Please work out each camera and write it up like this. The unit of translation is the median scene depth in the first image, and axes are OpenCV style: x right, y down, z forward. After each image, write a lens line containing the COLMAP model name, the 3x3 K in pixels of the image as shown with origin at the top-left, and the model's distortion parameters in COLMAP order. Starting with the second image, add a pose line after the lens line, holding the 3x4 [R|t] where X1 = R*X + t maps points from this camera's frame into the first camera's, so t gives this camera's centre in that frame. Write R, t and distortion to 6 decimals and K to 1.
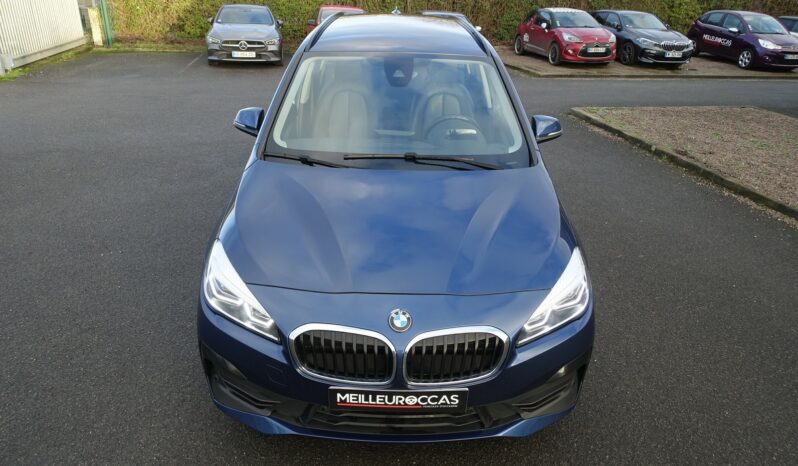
lens RADIAL K [[549.2, 0, 399.0], [0, 549.2, 233.0], [0, 0, 1]] dist [0.002976, -0.002944]
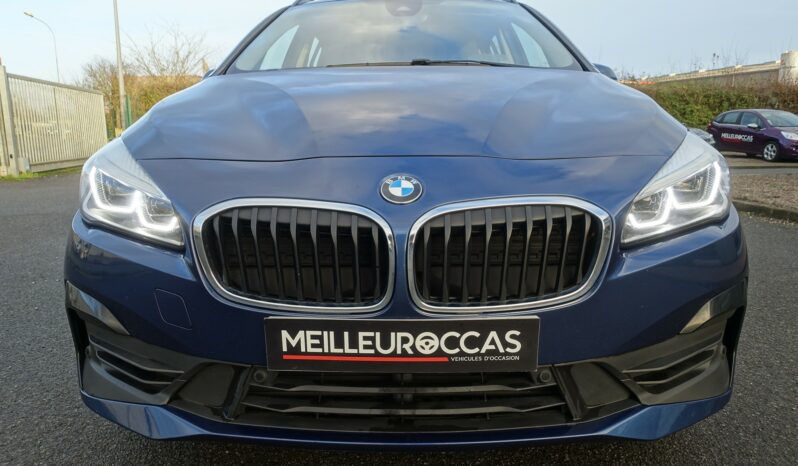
lens RADIAL K [[549.2, 0, 399.0], [0, 549.2, 233.0], [0, 0, 1]] dist [0.002976, -0.002944]
pose [[0.998779, -0.032487, -0.037220, 0.017880], [0.022886, 0.971923, -0.234183, 0.311362], [0.043783, 0.233046, 0.971480, 0.465949]]
